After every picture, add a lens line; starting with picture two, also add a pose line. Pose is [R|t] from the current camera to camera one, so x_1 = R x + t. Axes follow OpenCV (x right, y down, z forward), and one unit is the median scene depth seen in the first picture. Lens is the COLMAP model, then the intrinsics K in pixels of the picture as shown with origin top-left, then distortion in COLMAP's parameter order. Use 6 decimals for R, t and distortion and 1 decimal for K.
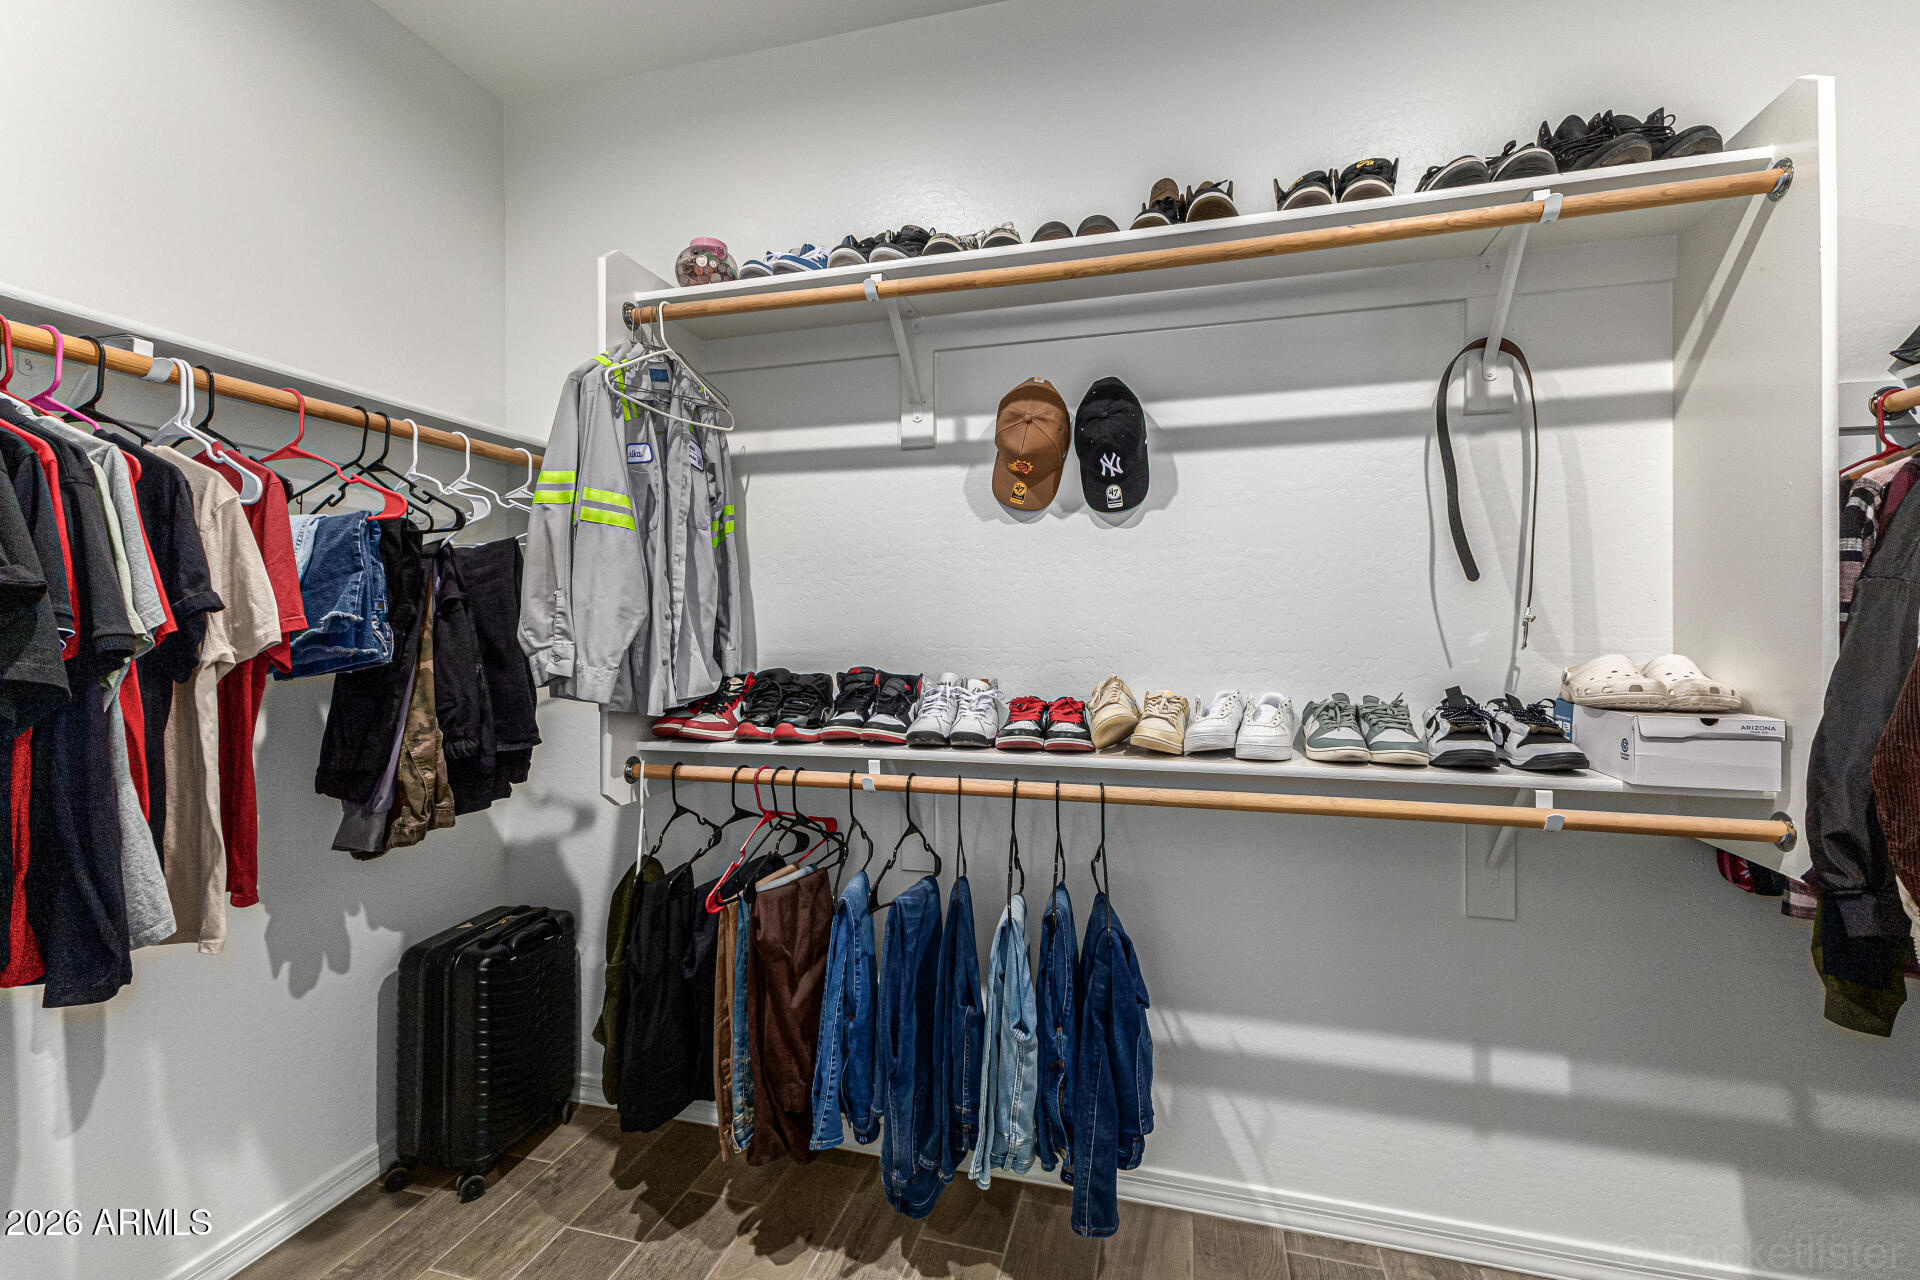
lens RADIAL K [[829.3, 0, 959.3], [0, 829.3, 634.7], [0, 0, 1]] dist [0.007274, -0.002383]
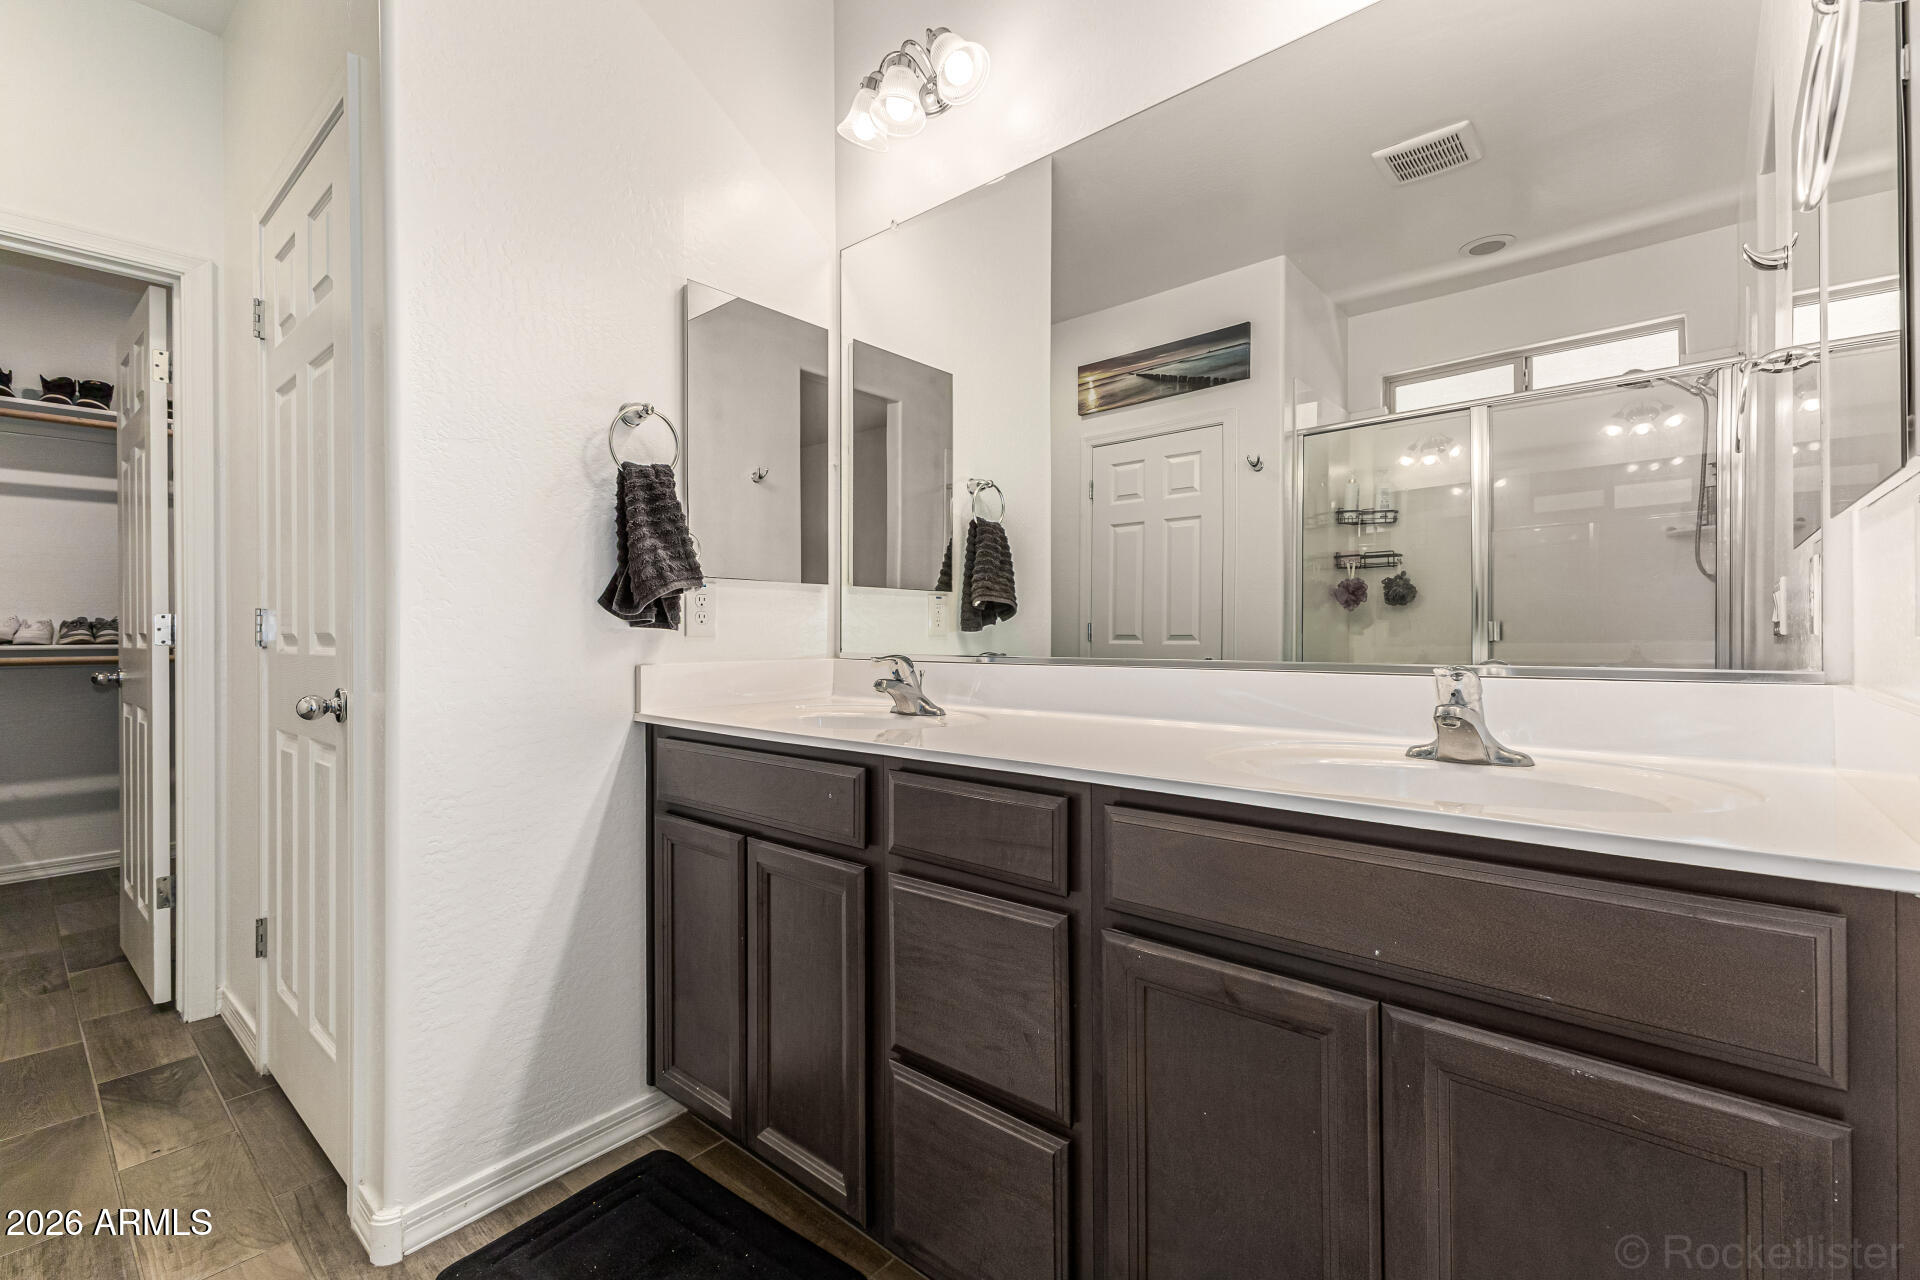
lens RADIAL K [[829.3, 0, 953.8], [0, 829.3, 643.1], [0, 0, 1]] dist [0.007274, -0.002383]
pose [[0.418691, 0.000090, 0.908129, -0.590164], [0.005265, 0.999983, -0.002527, 0.160765], [-0.908114, 0.005839, 0.418683, -2.058637]]
